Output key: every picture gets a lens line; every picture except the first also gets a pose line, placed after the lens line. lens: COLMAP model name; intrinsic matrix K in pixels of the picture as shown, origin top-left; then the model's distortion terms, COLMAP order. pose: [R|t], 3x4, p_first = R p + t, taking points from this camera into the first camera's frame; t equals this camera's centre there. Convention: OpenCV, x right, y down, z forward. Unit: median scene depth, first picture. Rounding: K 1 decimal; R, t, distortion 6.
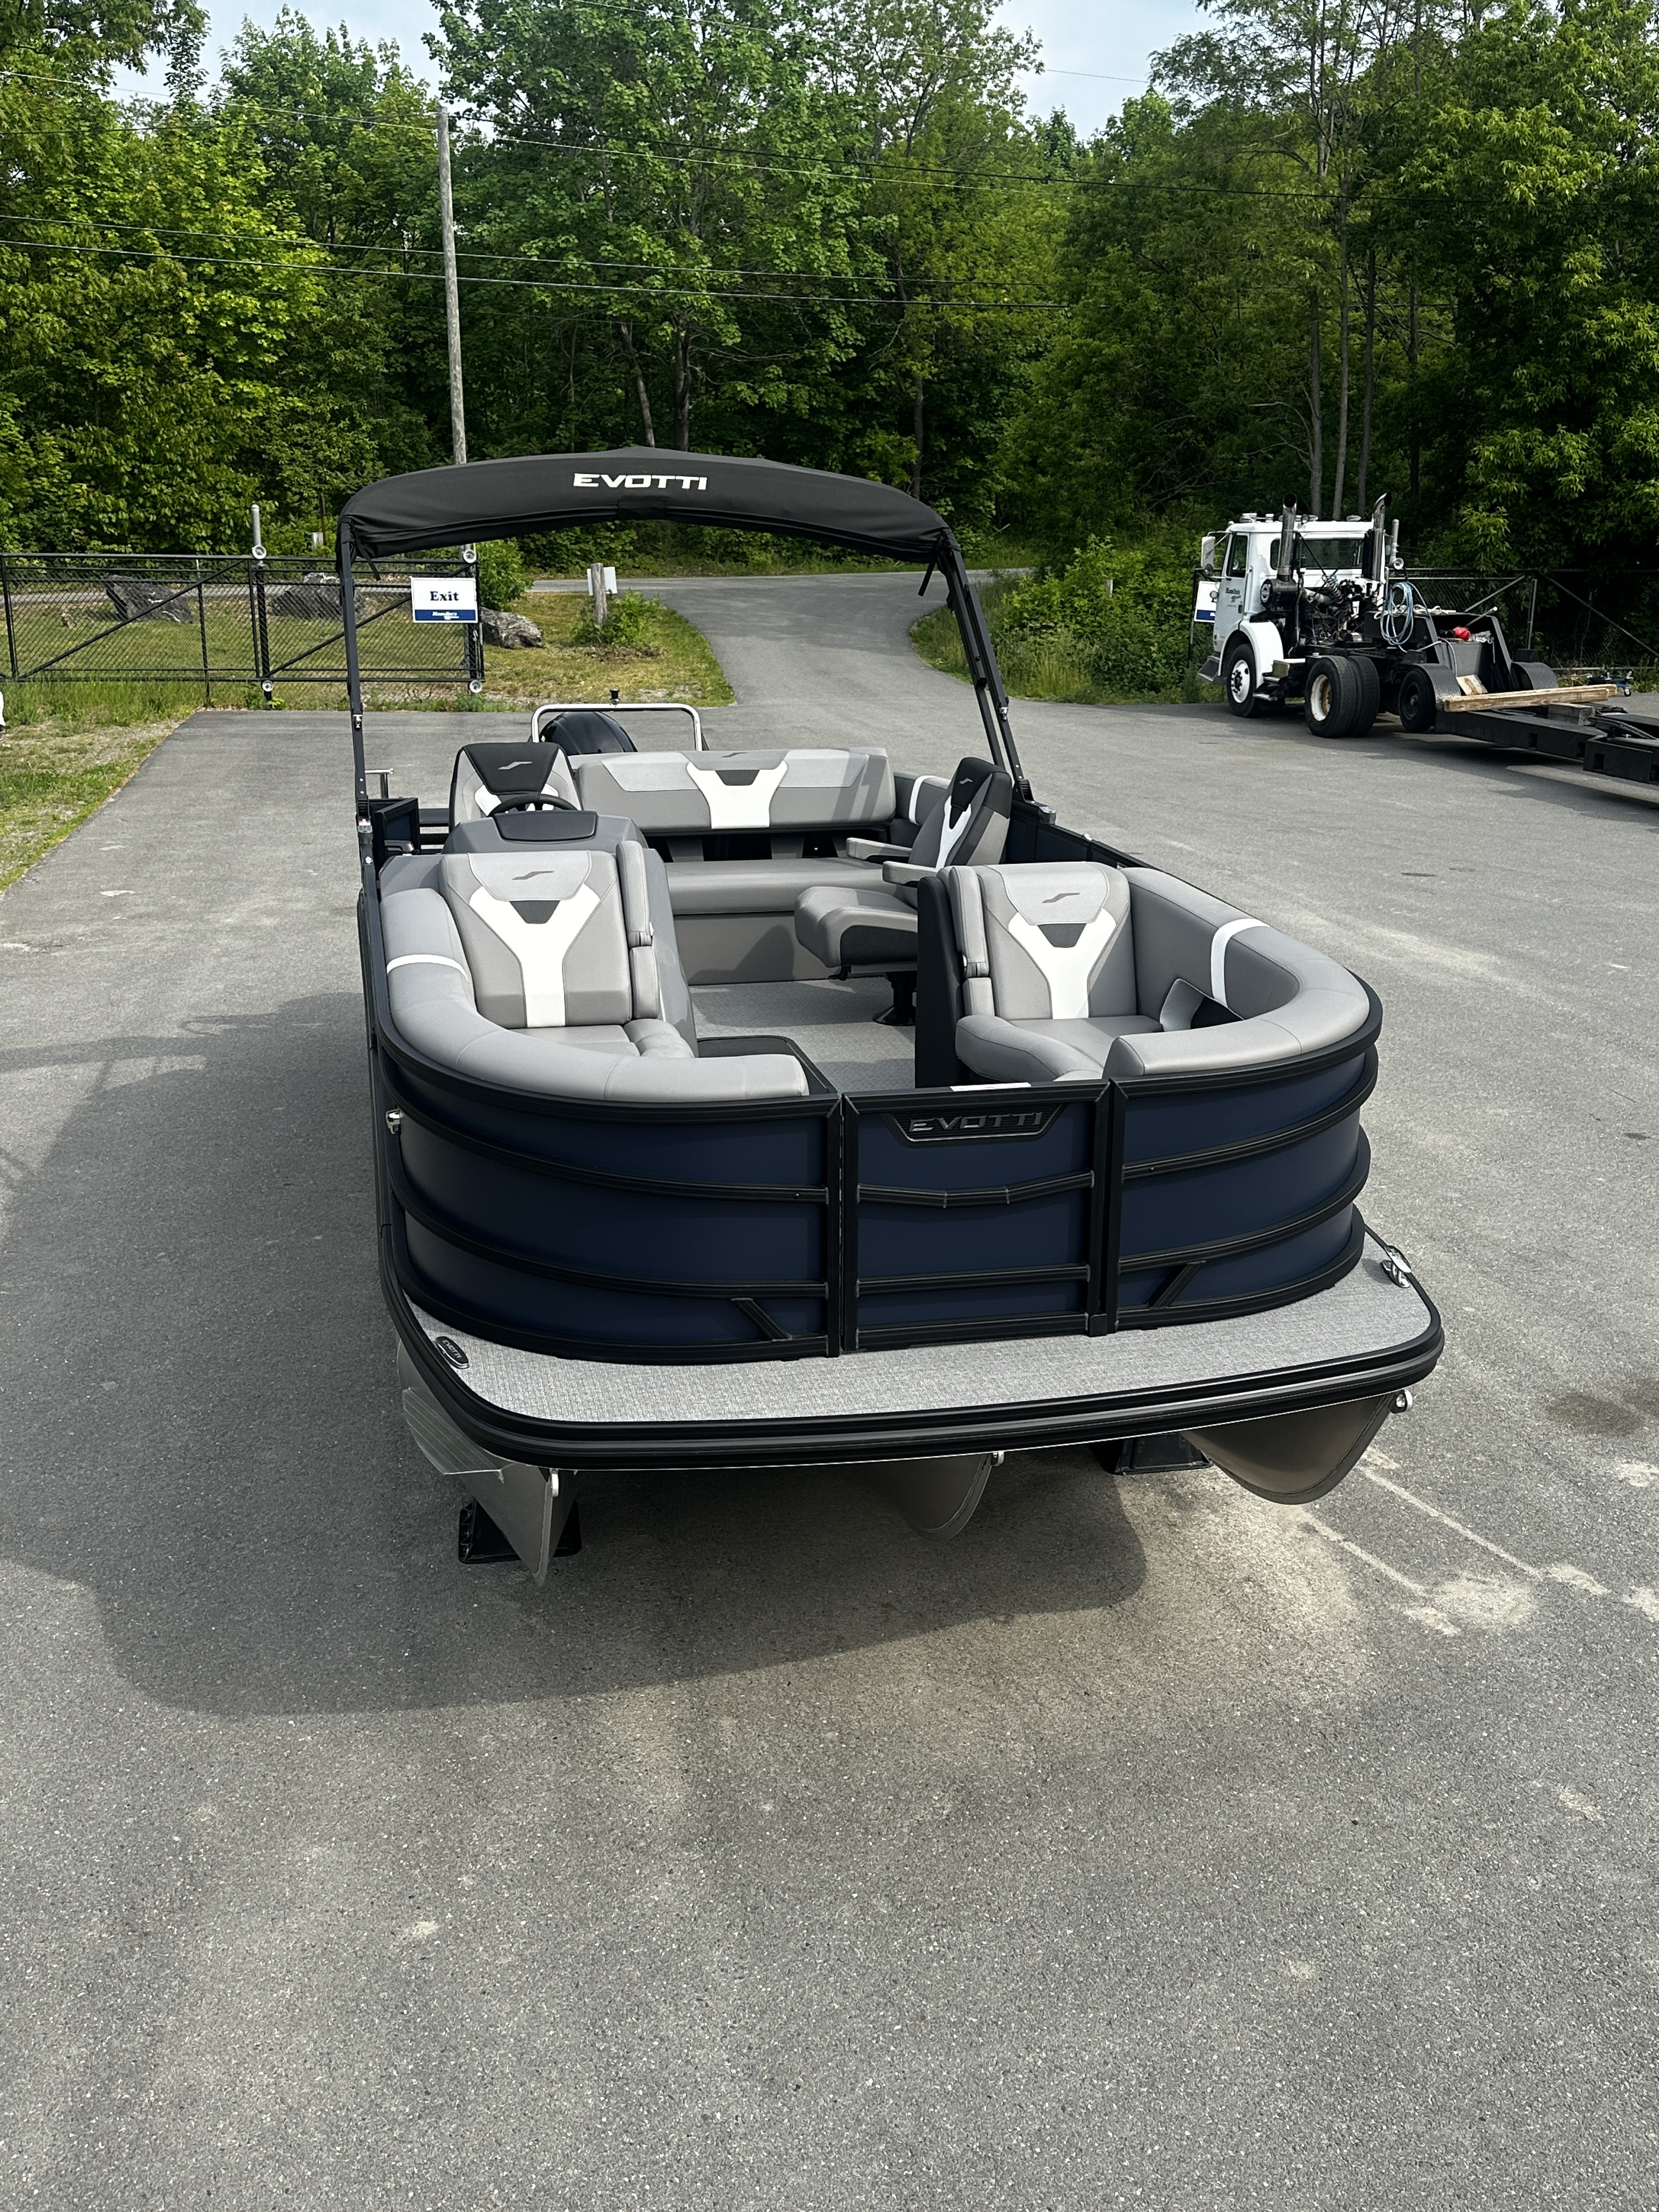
lens RADIAL K [[2010.0, 0, 823.2], [0, 2010.0, 1142.7], [0, 0, 1]] dist [0.189228, -0.382404]
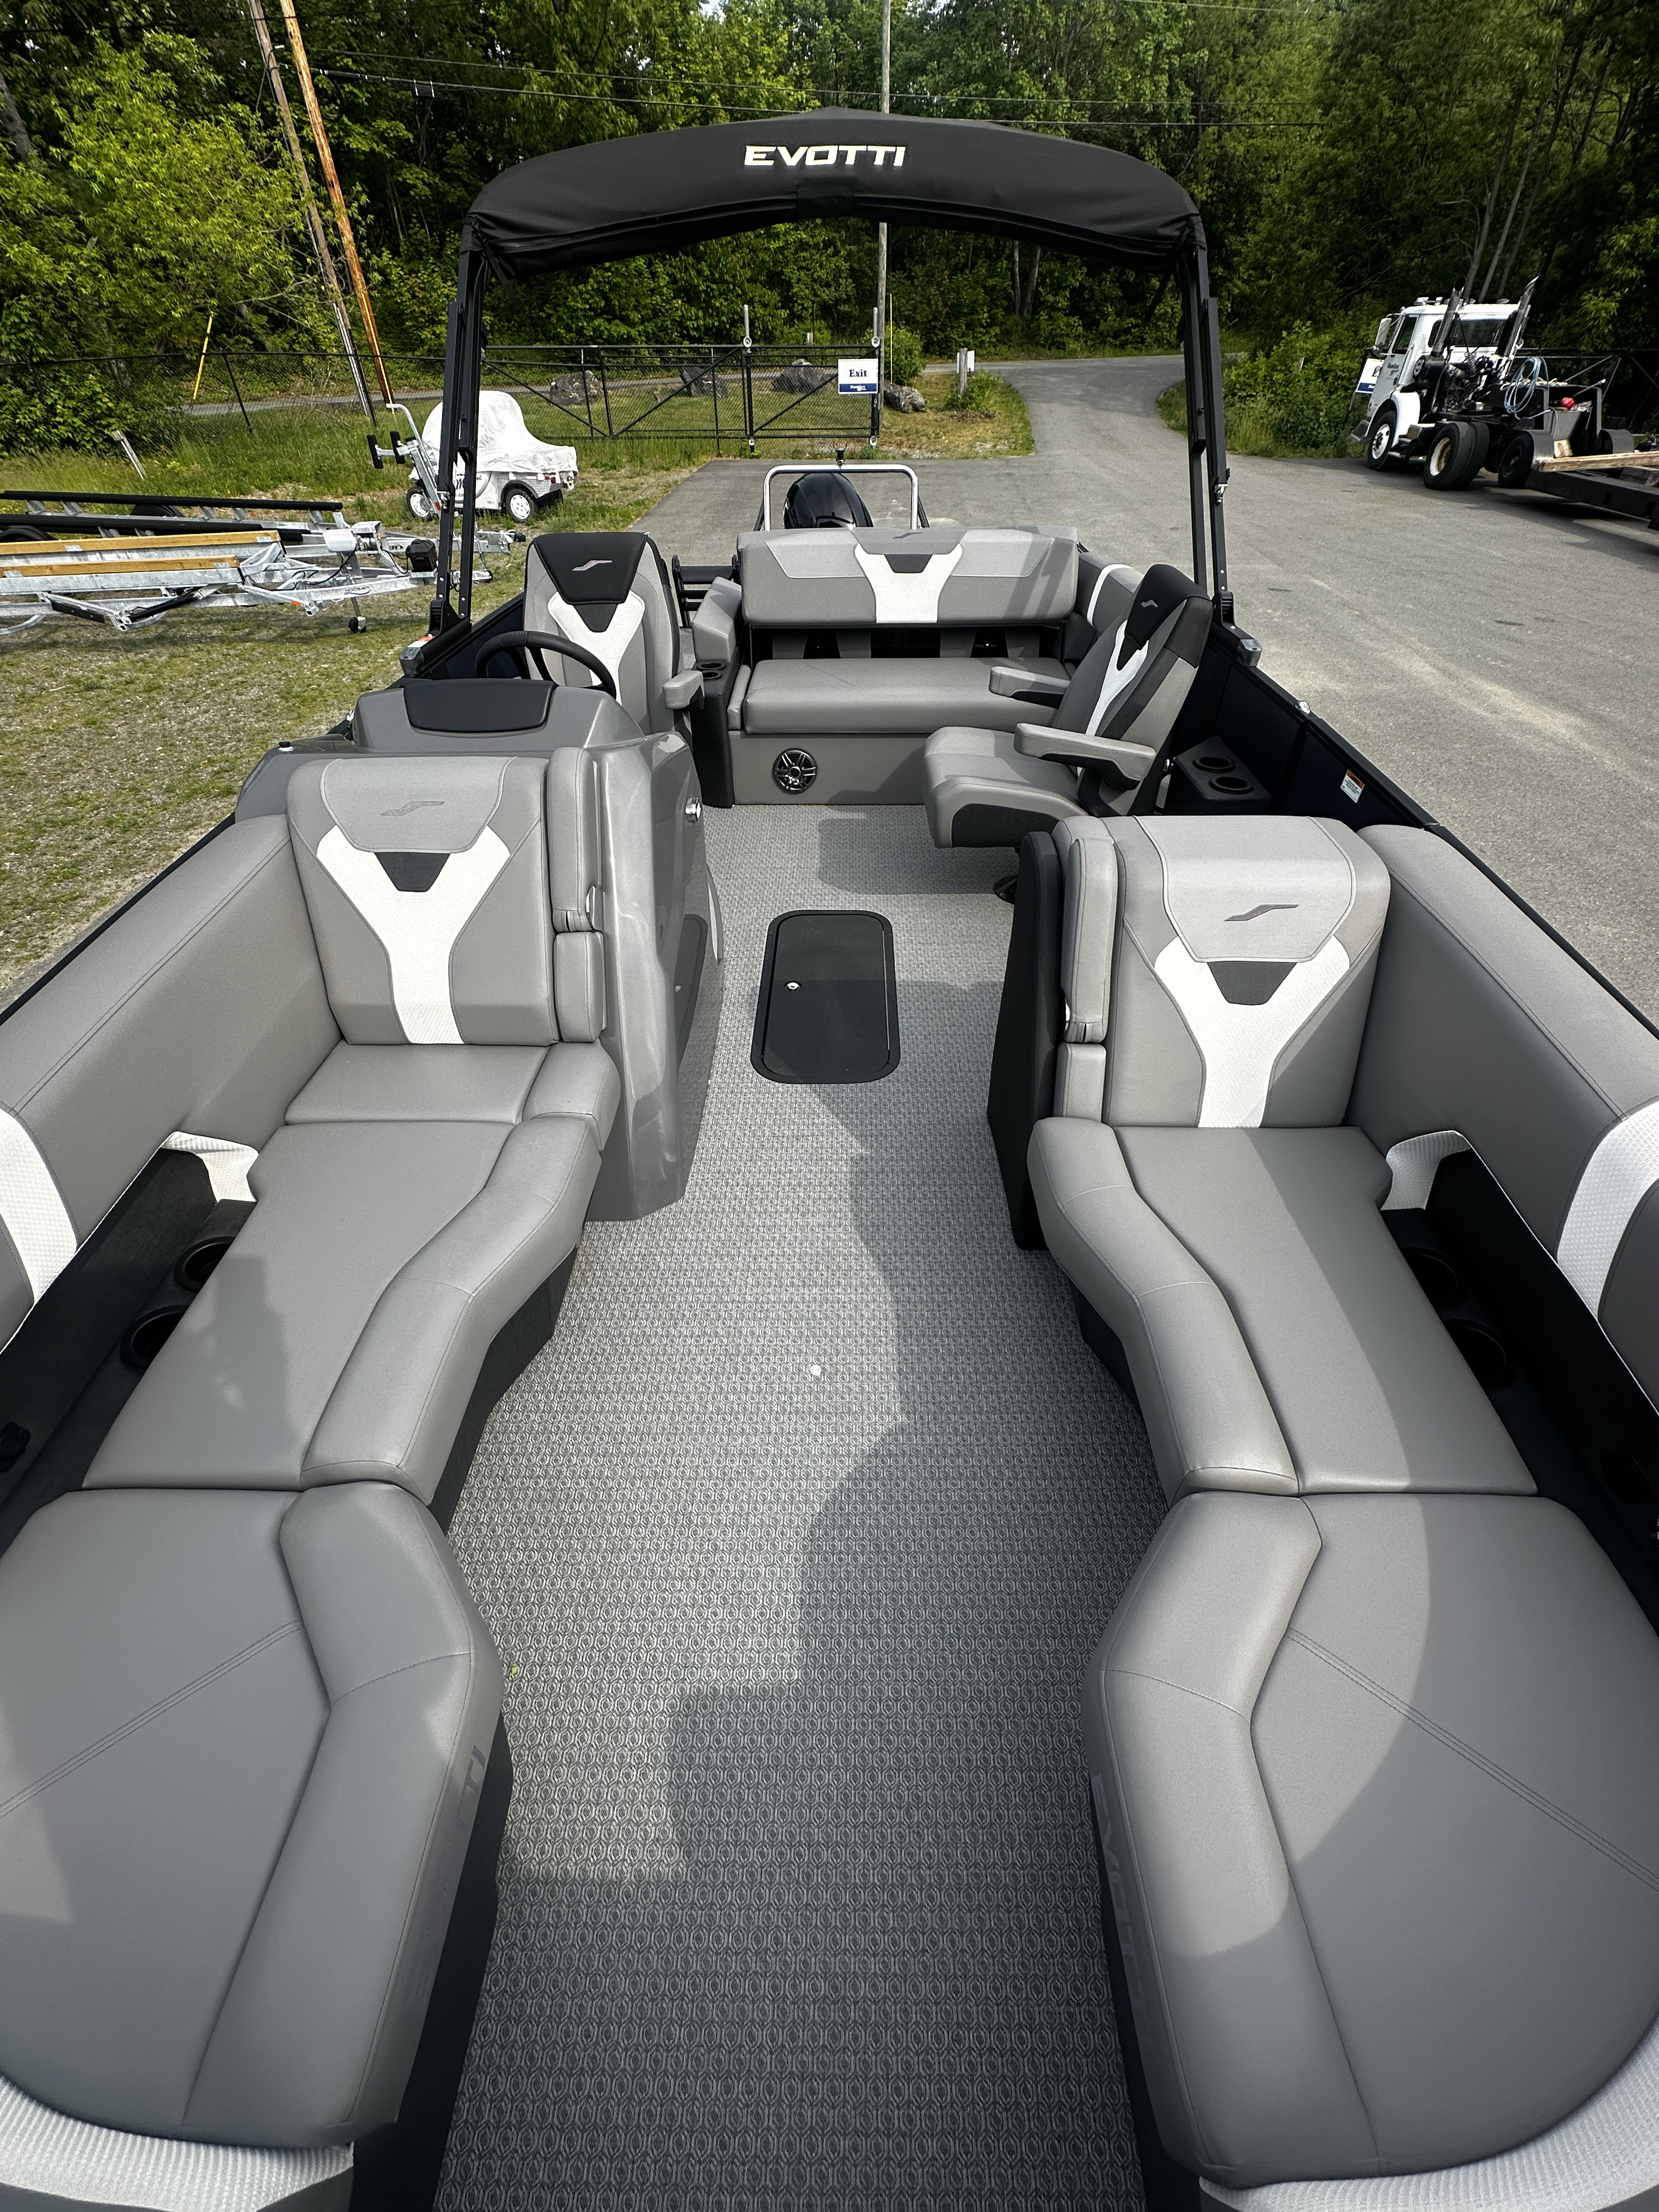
lens RADIAL K [[882.2, 0, 837.4], [0, 882.2, 1106.9], [0, 0, 1]] dist [-0.007291, 0.002152]
pose [[0.971428, 0.147301, -0.186091, 0.011672], [-0.056594, 0.905241, 0.421113, -0.035515], [0.230488, -0.398550, 0.887712, 0.152796]]
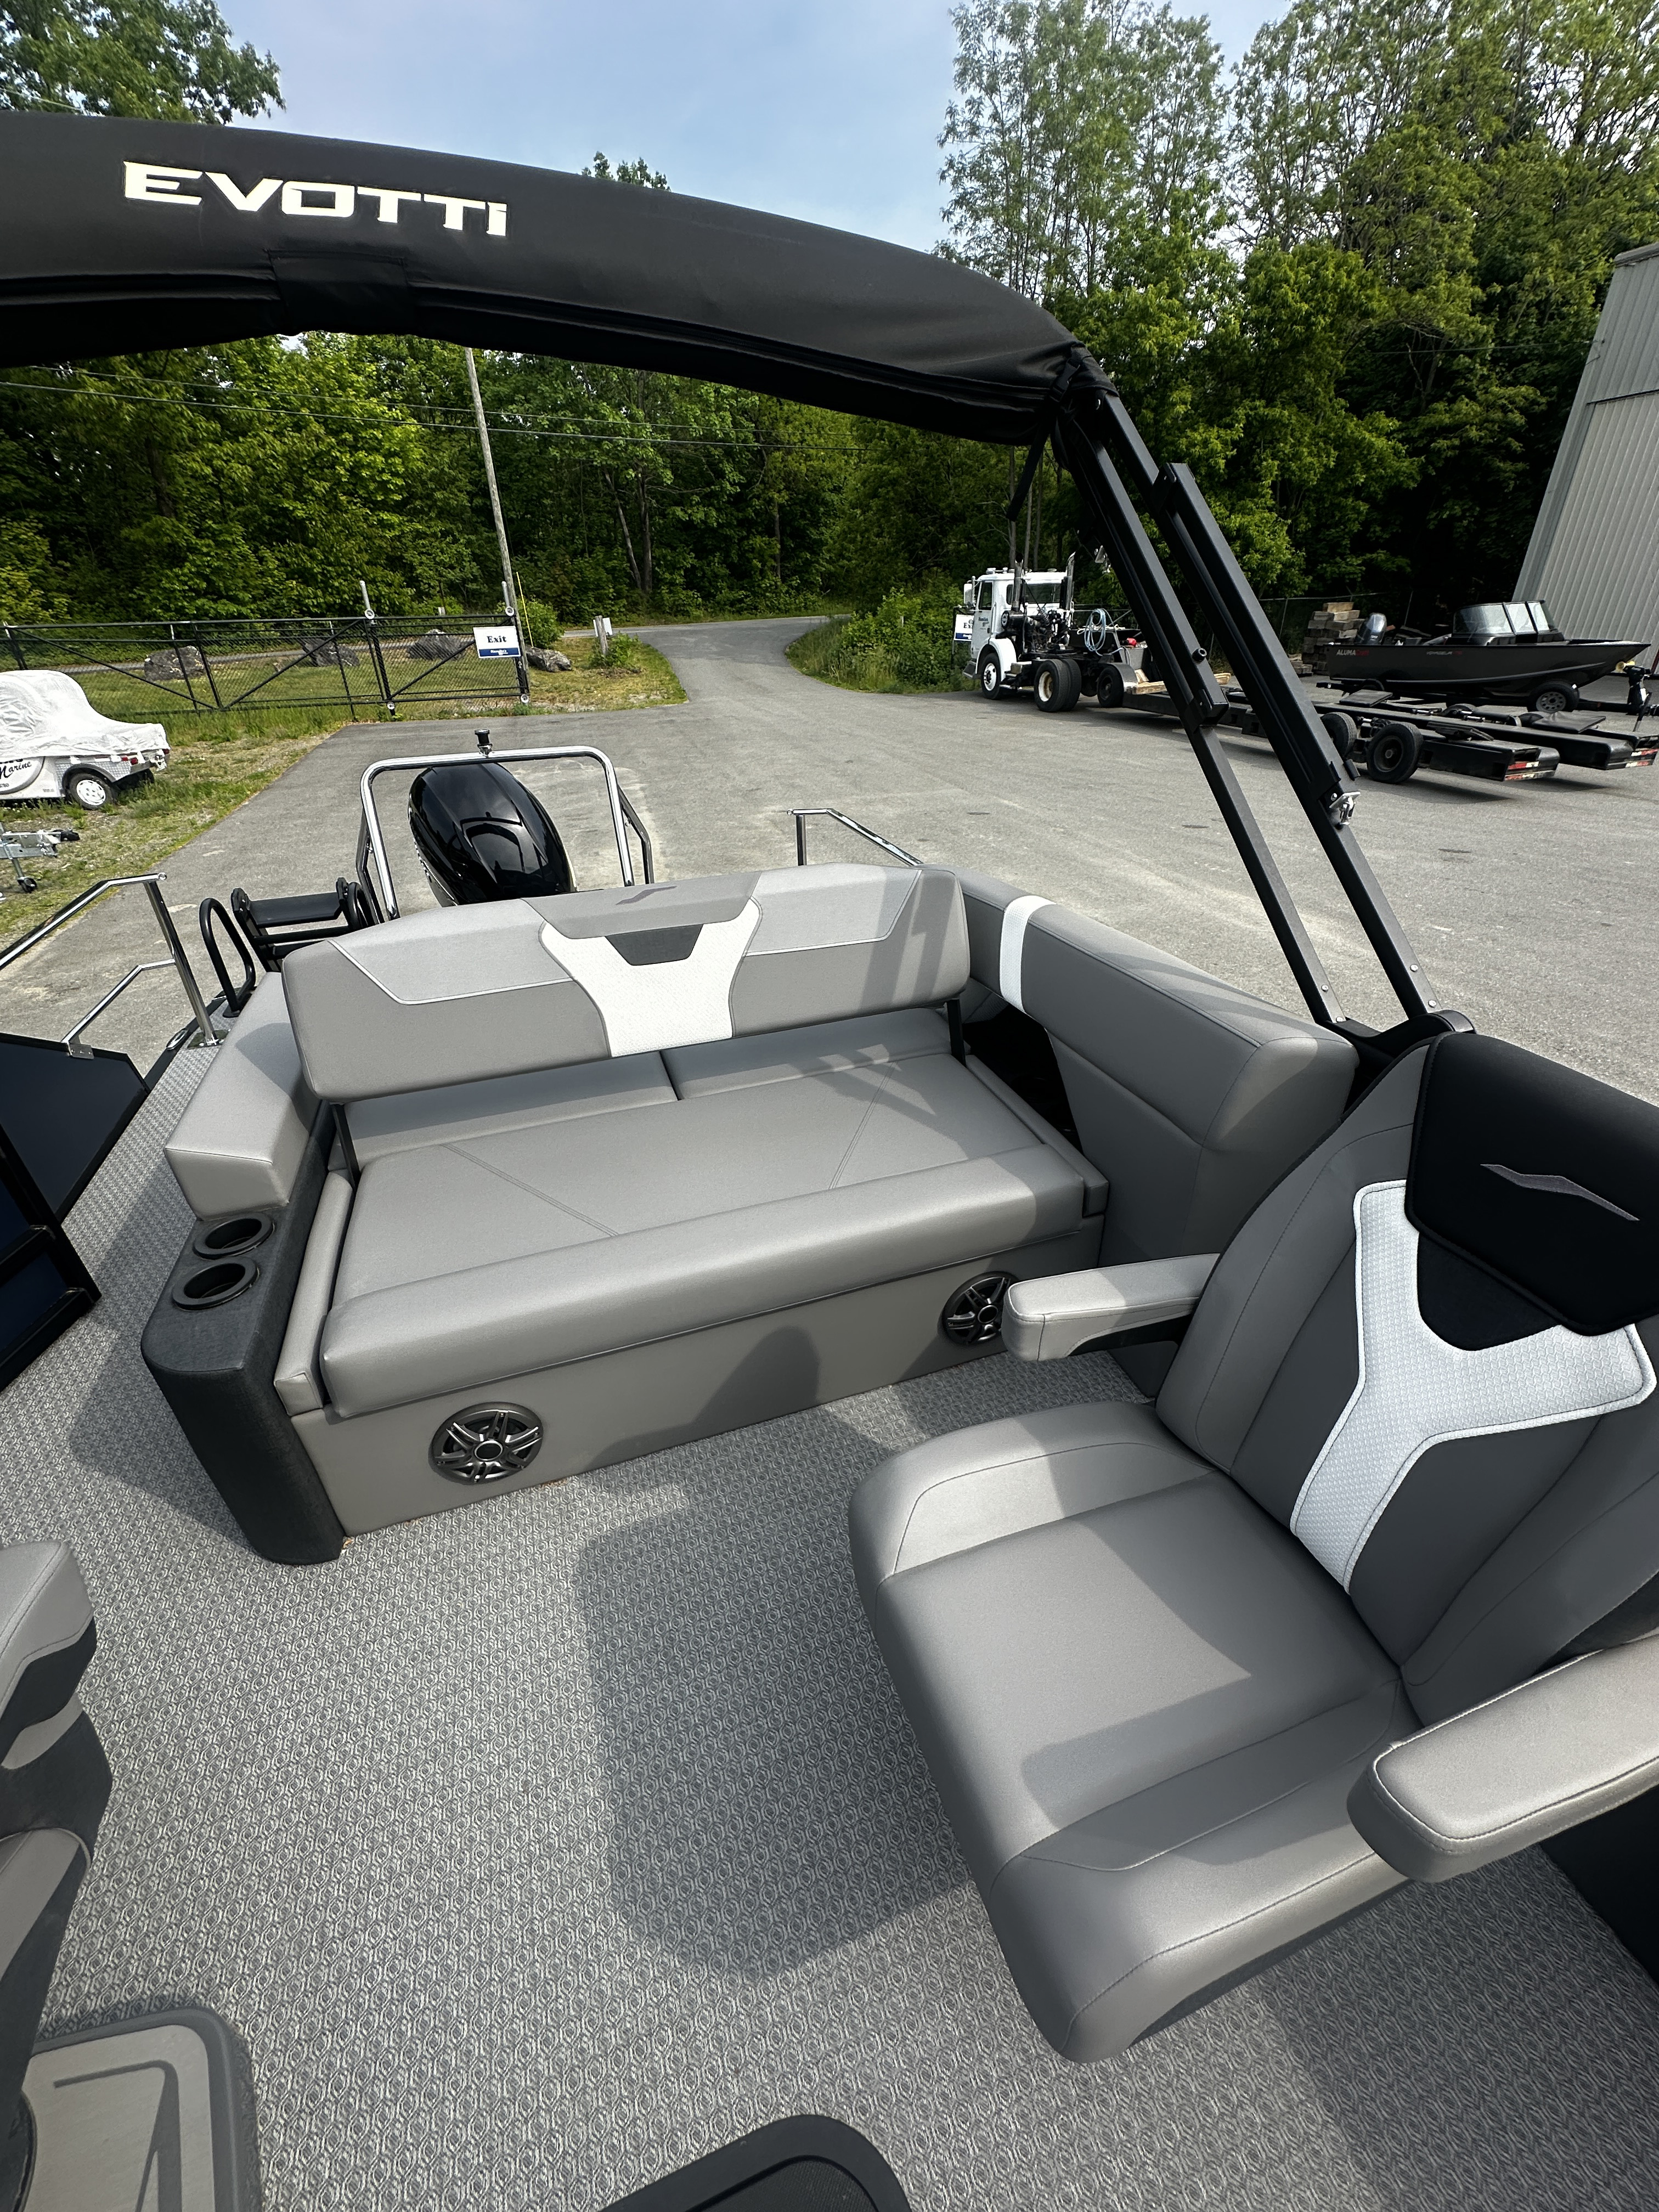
lens RADIAL K [[882.2, 0, 837.4], [0, 882.2, 1106.9], [0, 0, 1]] dist [-0.007291, 0.002152]
pose [[0.993761, -0.077755, 0.079956, -0.005757], [0.057697, 0.971932, 0.228075, -0.054980], [-0.095445, -0.222039, 0.970355, 0.229914]]
